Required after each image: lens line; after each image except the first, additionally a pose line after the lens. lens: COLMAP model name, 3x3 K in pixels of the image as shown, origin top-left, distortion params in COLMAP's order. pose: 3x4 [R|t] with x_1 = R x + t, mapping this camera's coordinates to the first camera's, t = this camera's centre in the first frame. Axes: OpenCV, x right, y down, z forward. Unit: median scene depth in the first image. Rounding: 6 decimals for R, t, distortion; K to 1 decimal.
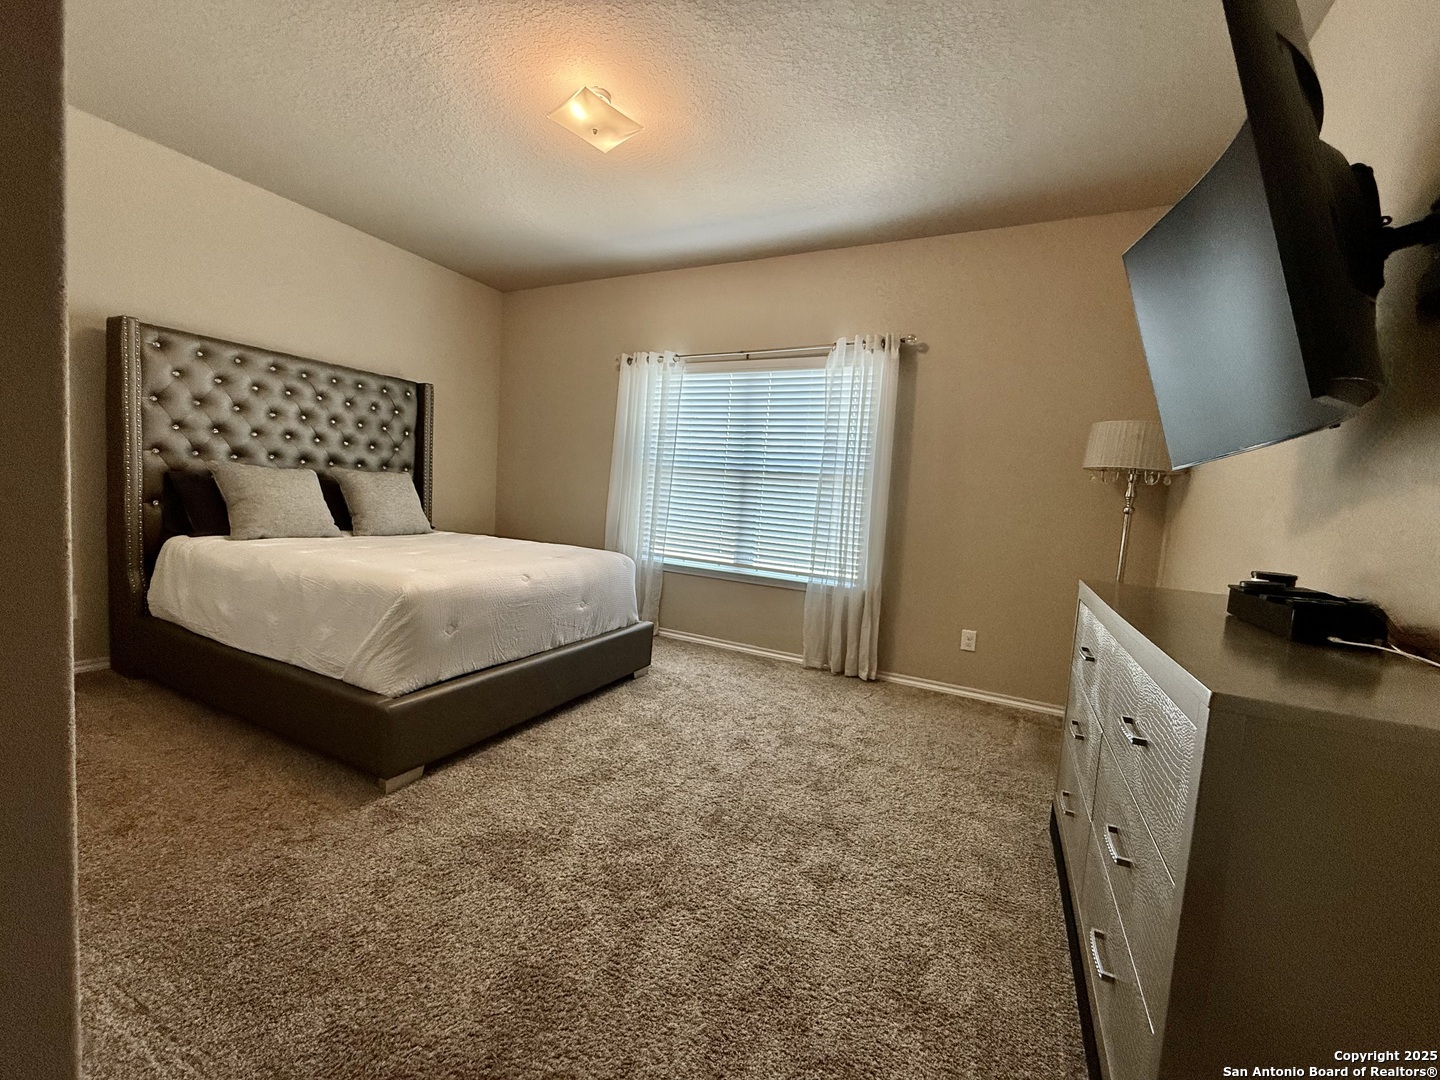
lens RADIAL K [[574.4, 0, 712.3], [0, 574.4, 537.1], [0, 0, 1]] dist [0.001842, -0.001073]
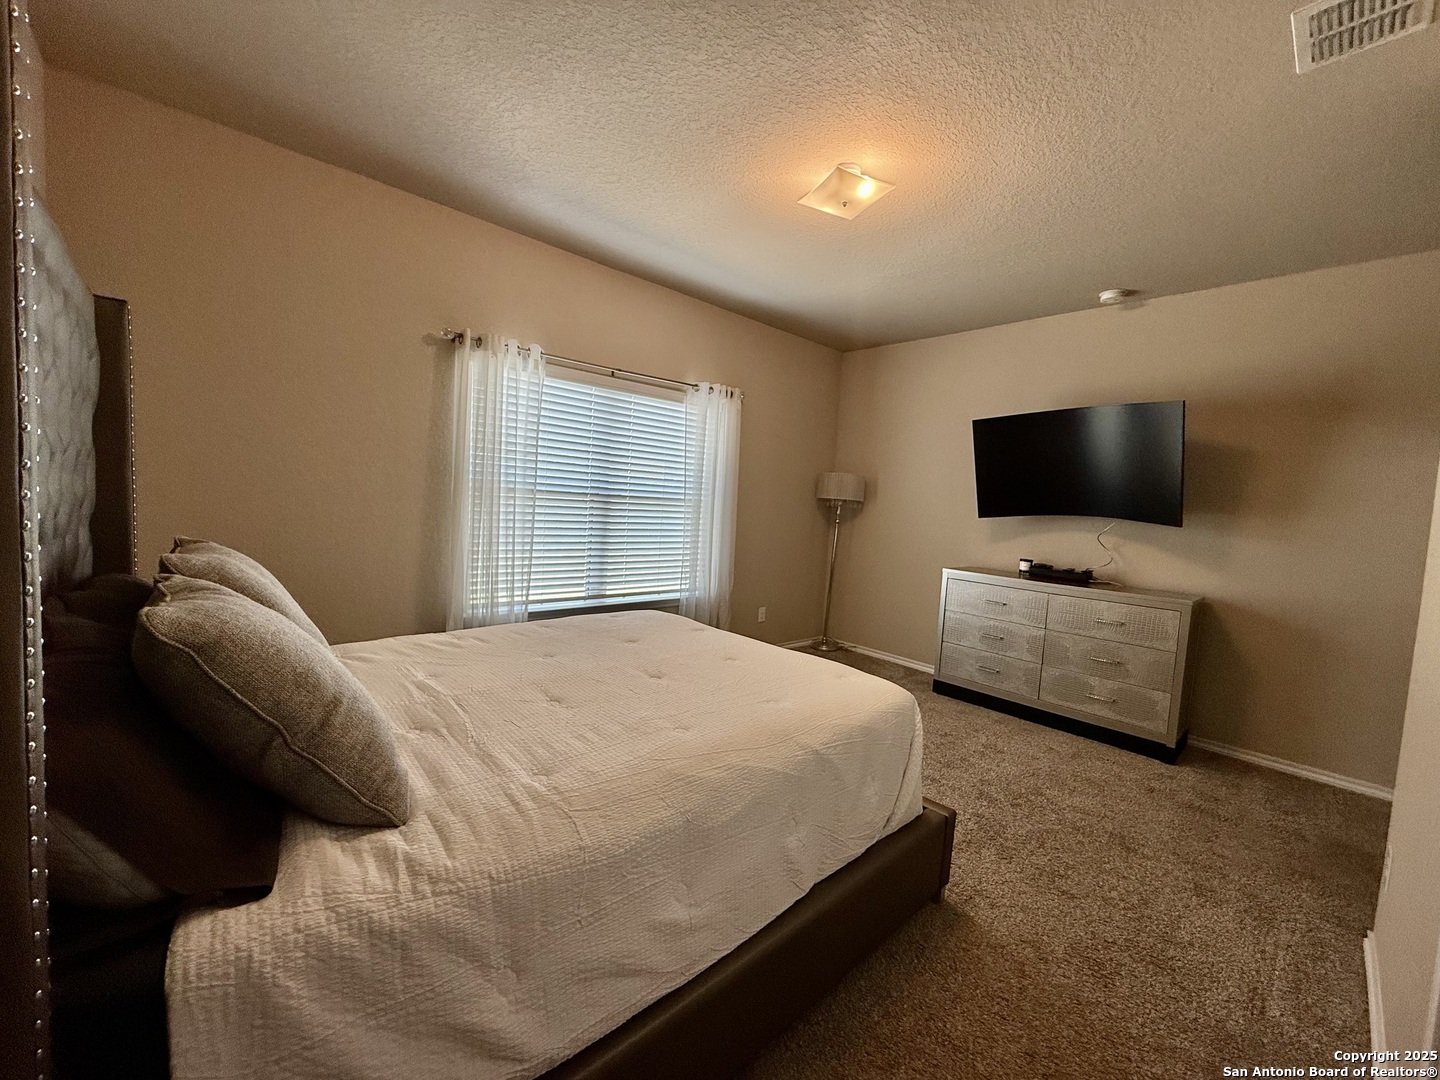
lens RADIAL K [[574.4, 0, 715.6], [0, 574.4, 541.9], [0, 0, 1]] dist [0.001842, -0.001073]
pose [[0.370989, -0.106349, 0.922527, -0.781591], [0.046322, 0.994303, 0.095996, -0.125819], [-0.927481, 0.007120, 0.373802, 0.504685]]
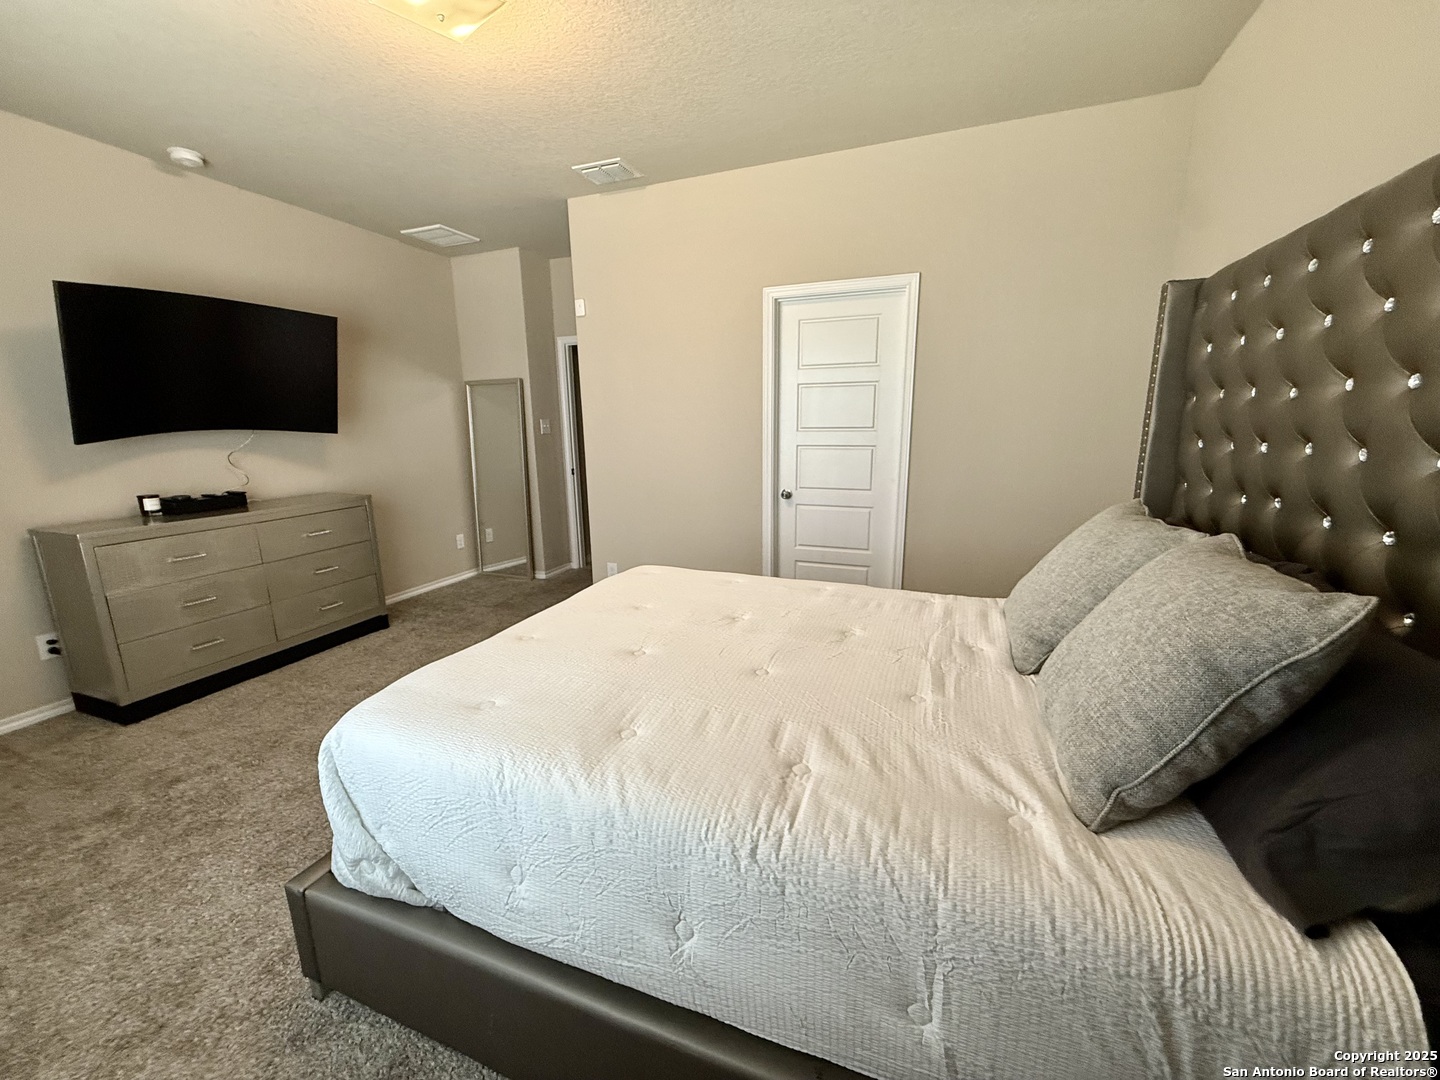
lens RADIAL K [[574.4, 0, 726.5], [0, 574.4, 533.4], [0, 0, 1]] dist [0.001842, -0.001073]
pose [[-0.994823, -0.022927, -0.099002, -0.319147], [-0.050363, 0.957395, 0.284357, -0.173523], [0.088264, 0.287871, -0.953593, 1.157965]]
